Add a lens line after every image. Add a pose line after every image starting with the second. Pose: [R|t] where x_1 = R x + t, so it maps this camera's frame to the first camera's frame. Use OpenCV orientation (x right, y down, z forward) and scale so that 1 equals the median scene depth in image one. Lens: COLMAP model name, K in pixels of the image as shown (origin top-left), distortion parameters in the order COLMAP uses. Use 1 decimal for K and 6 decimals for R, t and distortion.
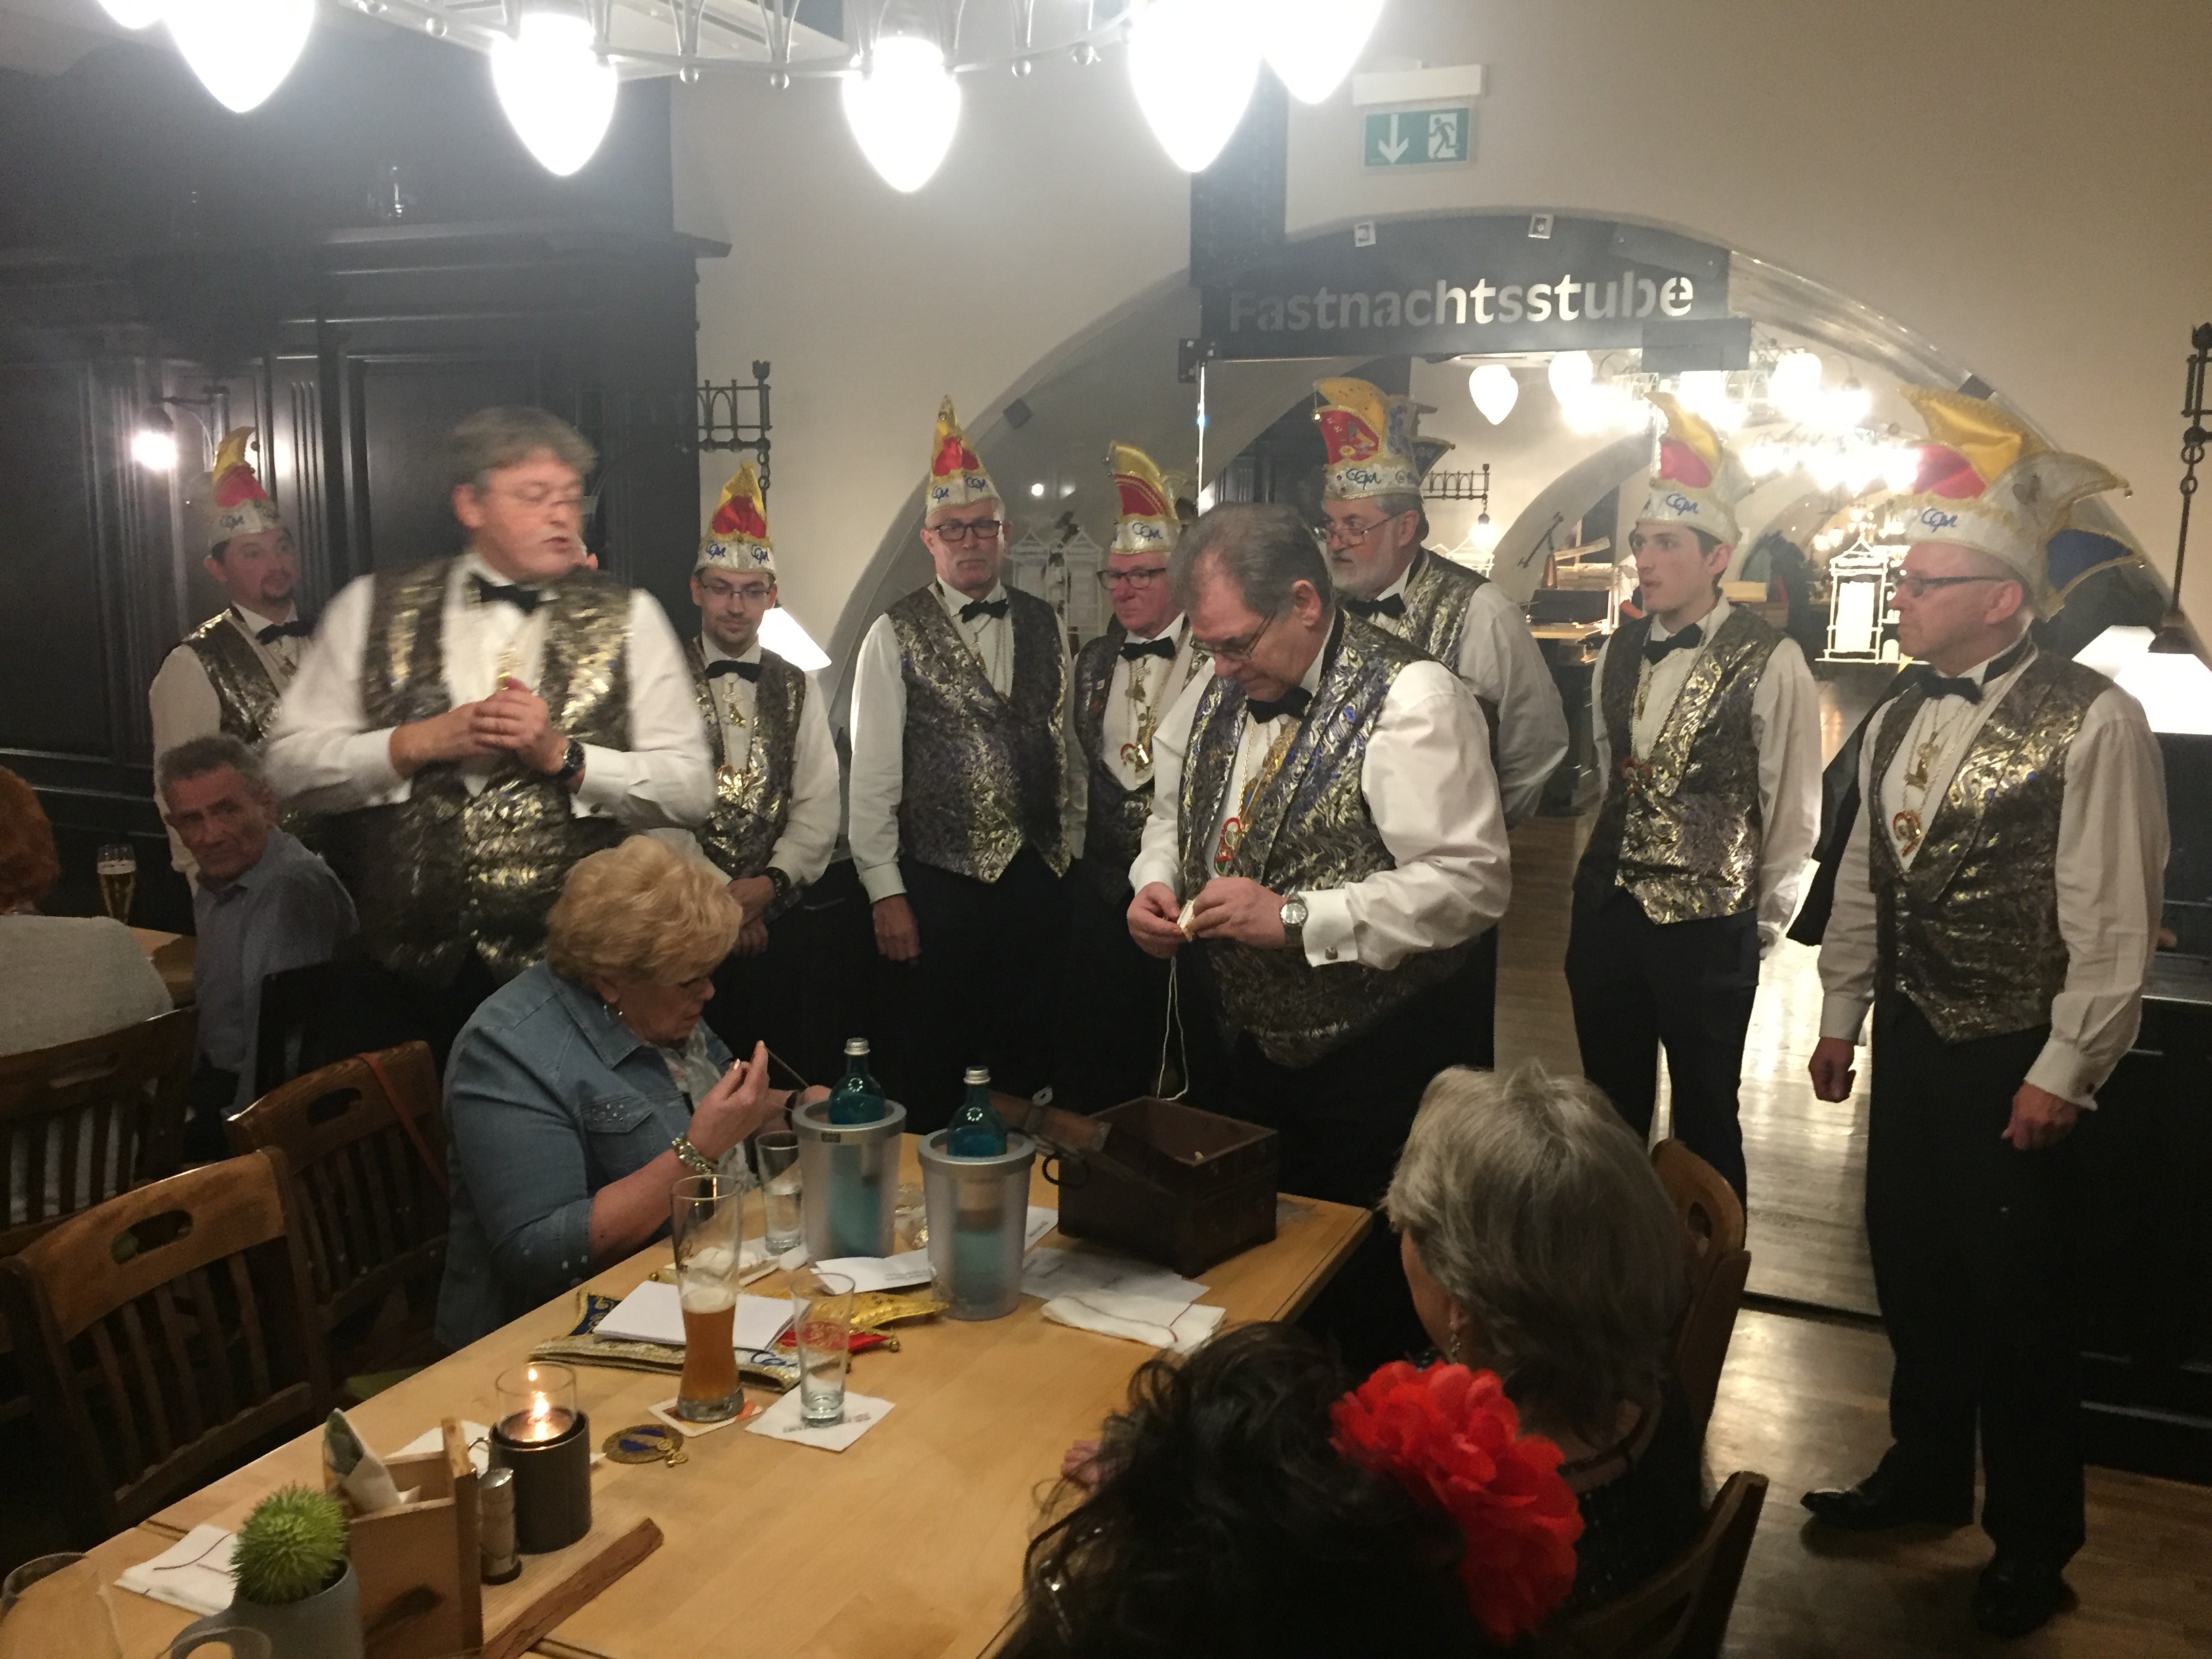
lens RADIAL K [[1857.4, 0, 1096.7], [0, 1857.4, 829.2], [0, 0, 1]] dist [0.064617, -0.106817]
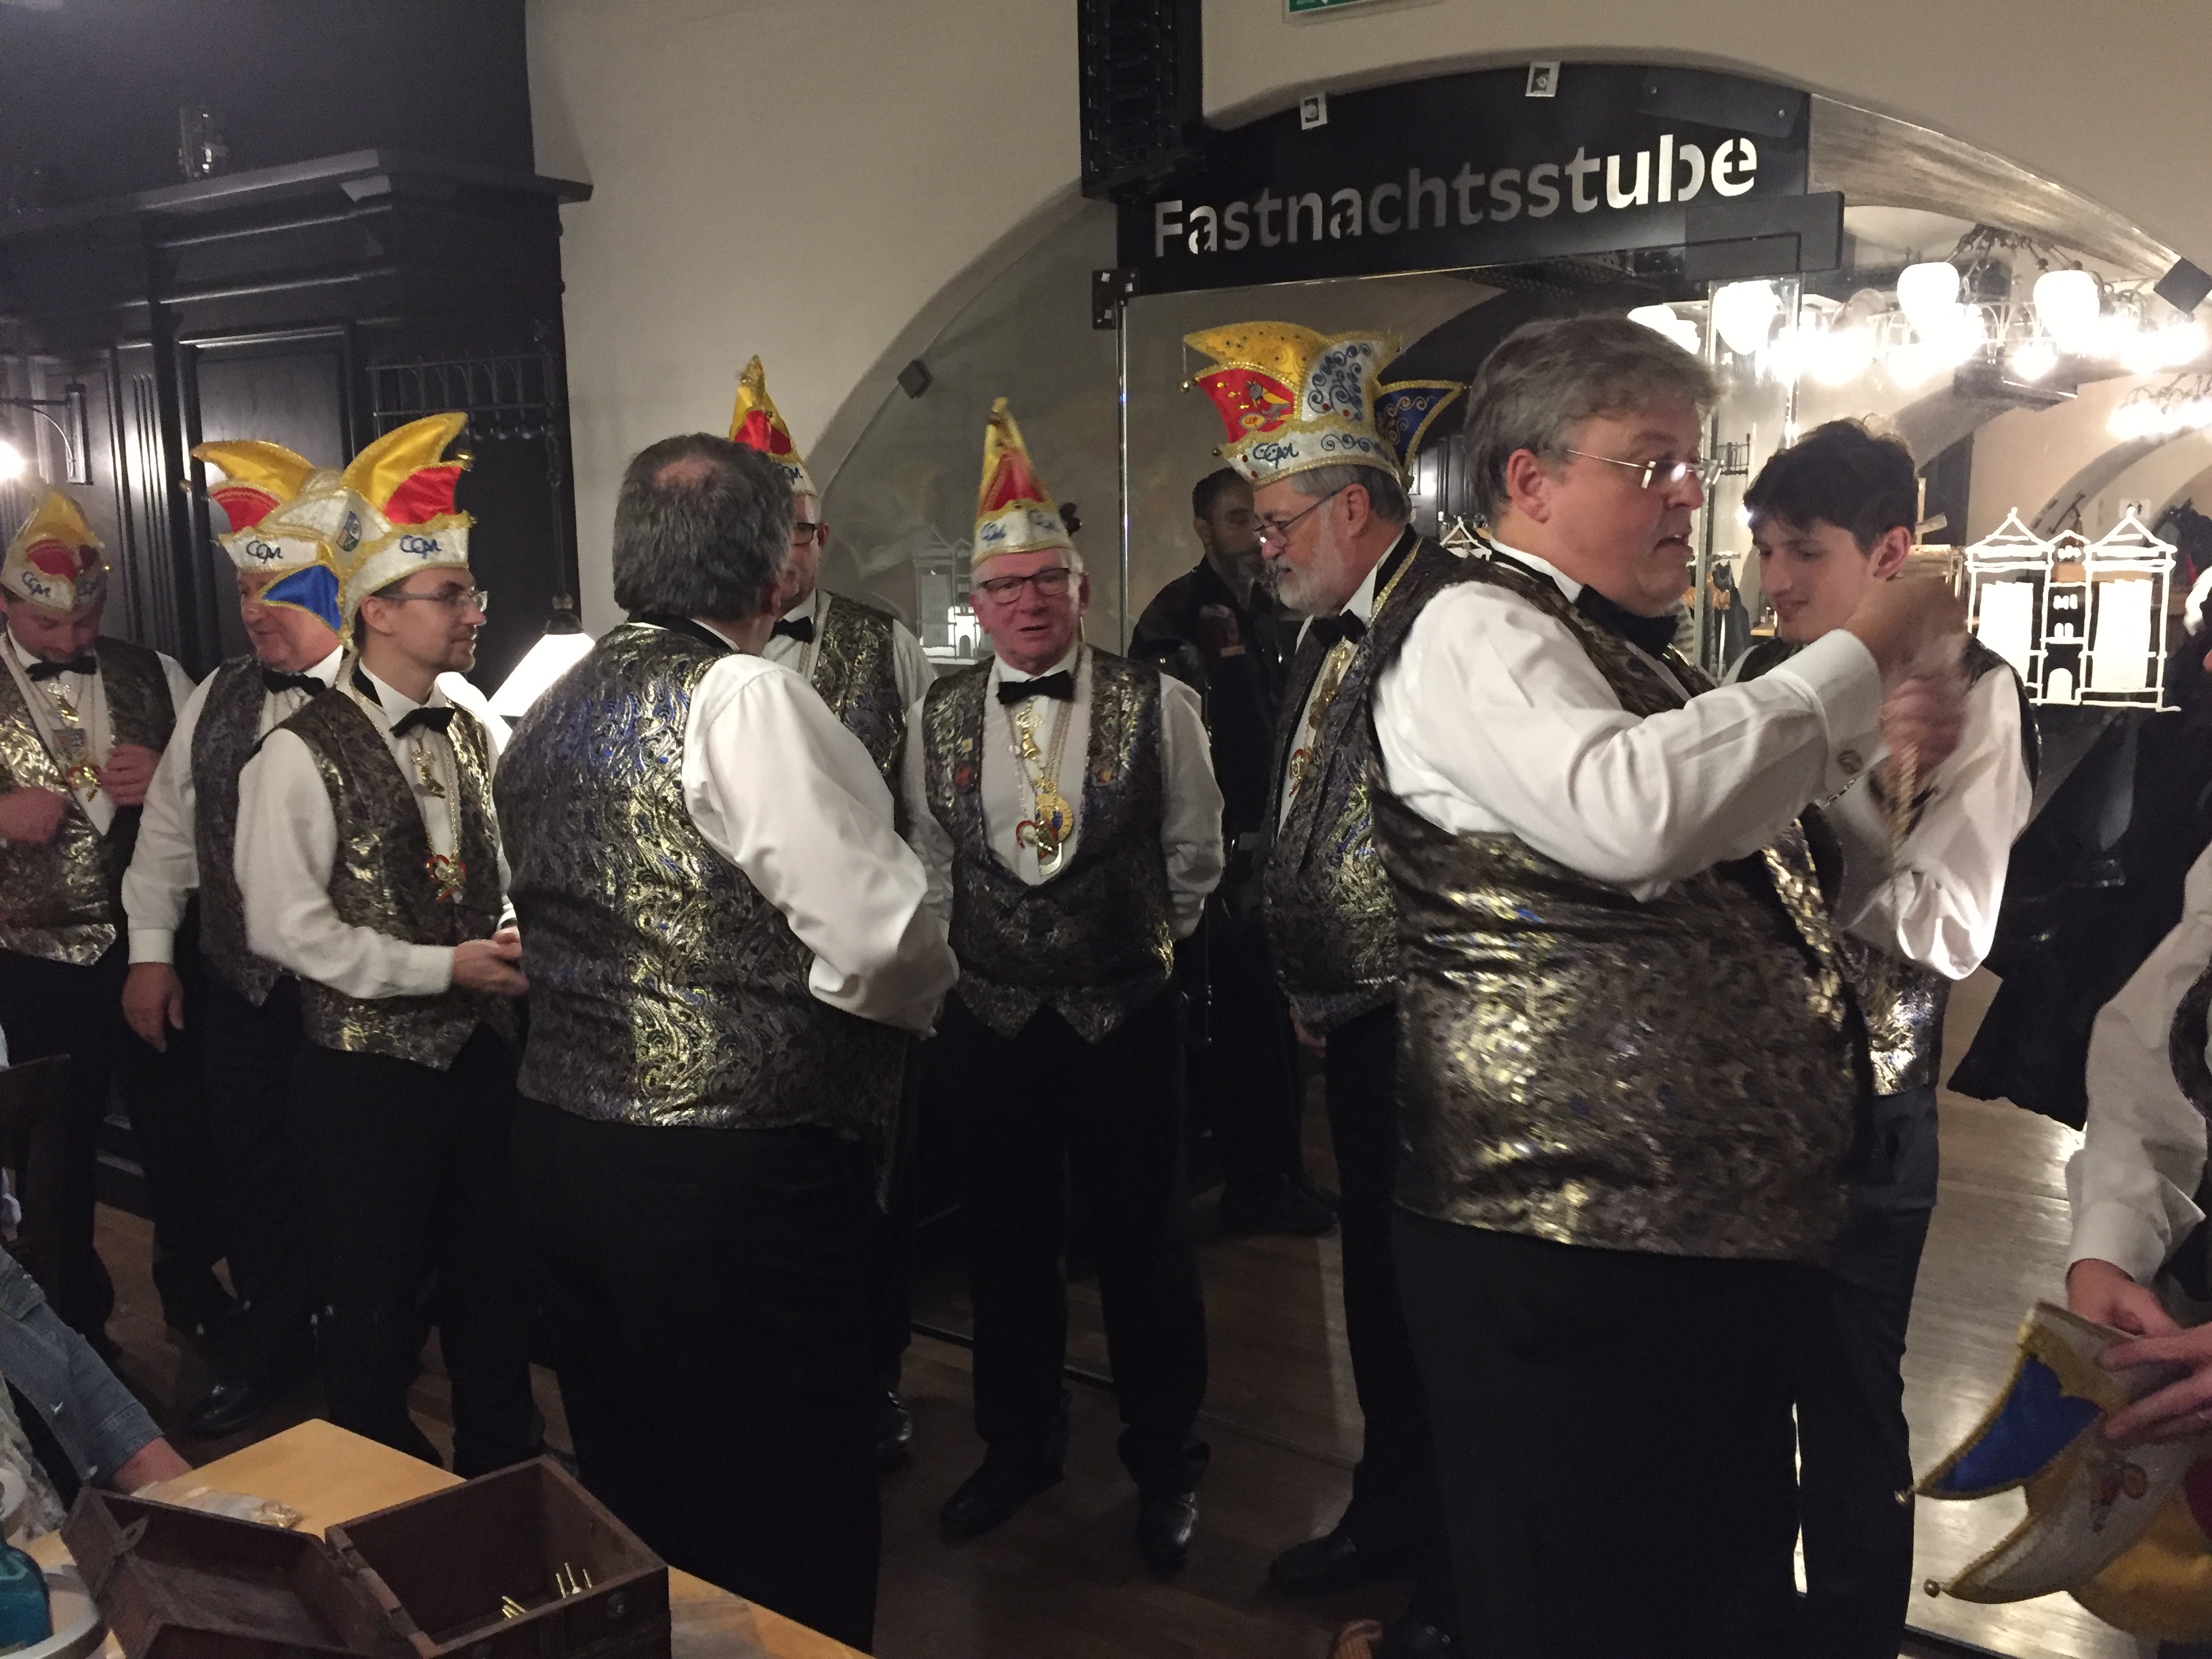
lens RADIAL K [[1857.4, 0, 1100.9], [0, 1857.4, 830.9], [0, 0, 1]] dist [0.064617, -0.106817]
pose [[0.981715, 0.009180, -0.190136, 0.206515], [-0.008318, 0.999951, 0.005331, -0.042379], [0.190176, -0.003652, 0.981743, 0.272731]]
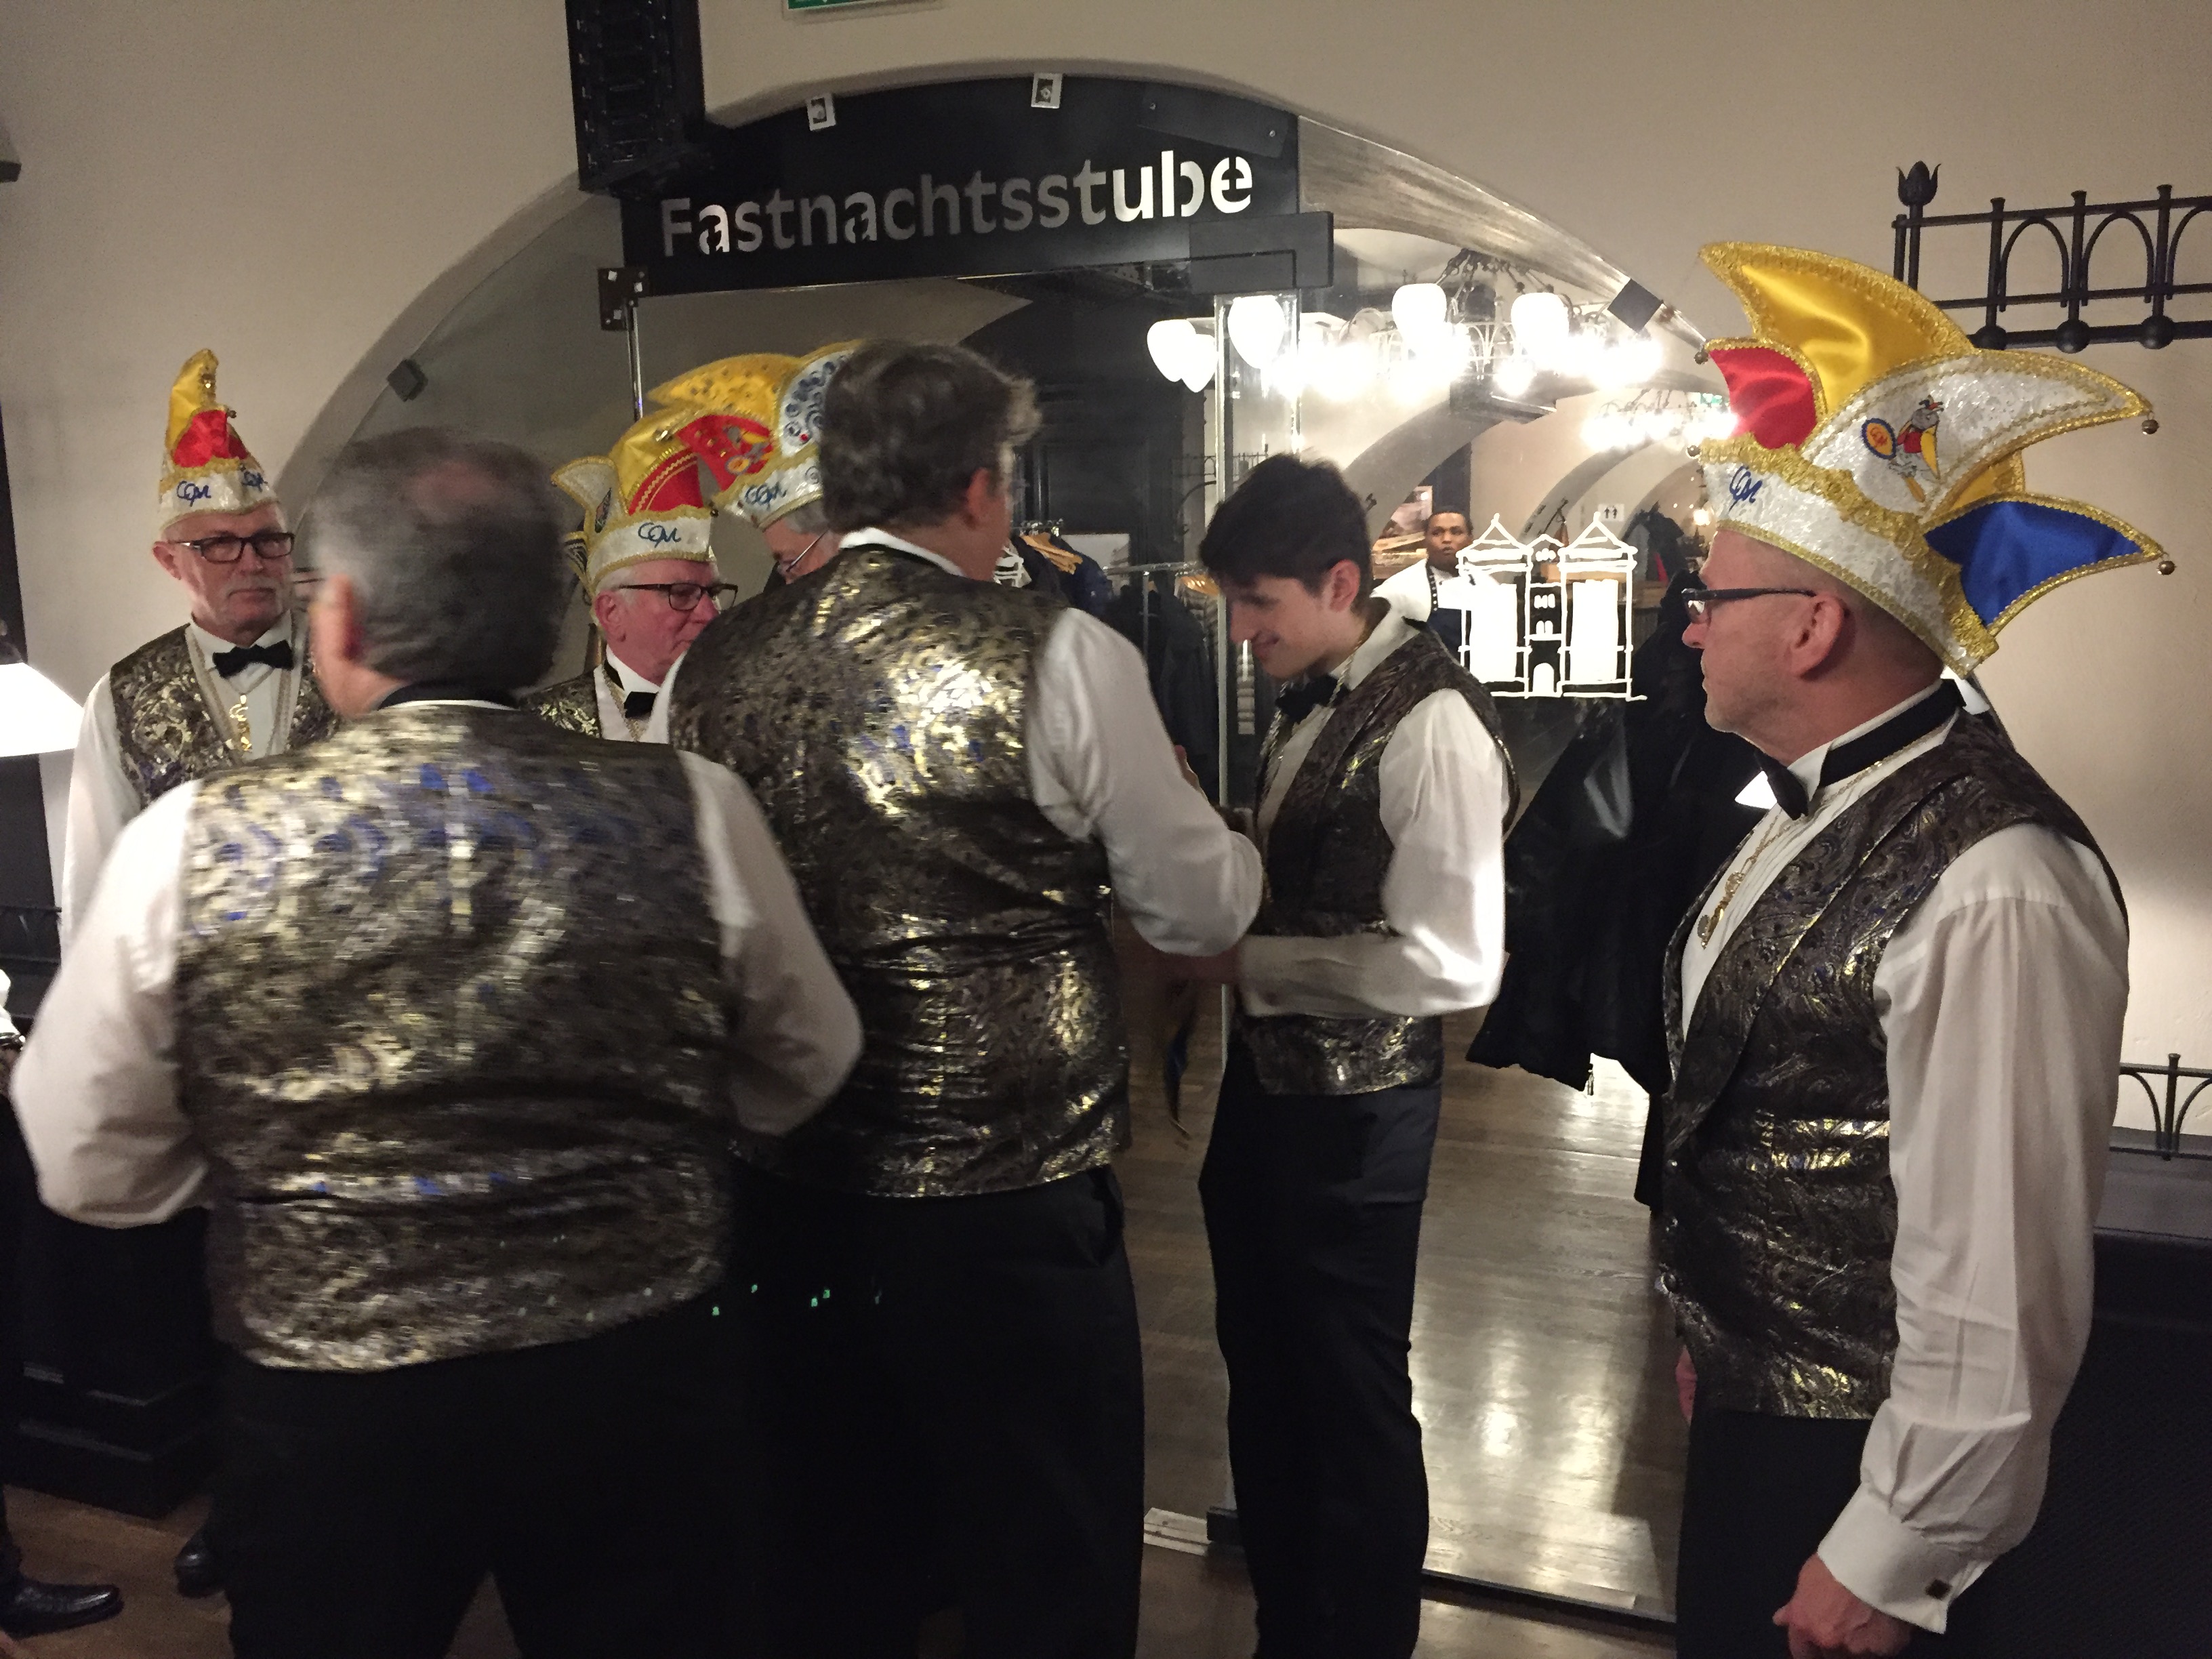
lens RADIAL K [[1857.4, 0, 1104.1], [0, 1857.4, 831.1], [0, 0, 1]] dist [0.064617, -0.106817]
pose [[0.998485, -0.038072, 0.039723, 0.215643], [0.037914, 0.999270, 0.004720, -0.045009], [-0.039873, -0.003207, 0.999200, 0.287563]]
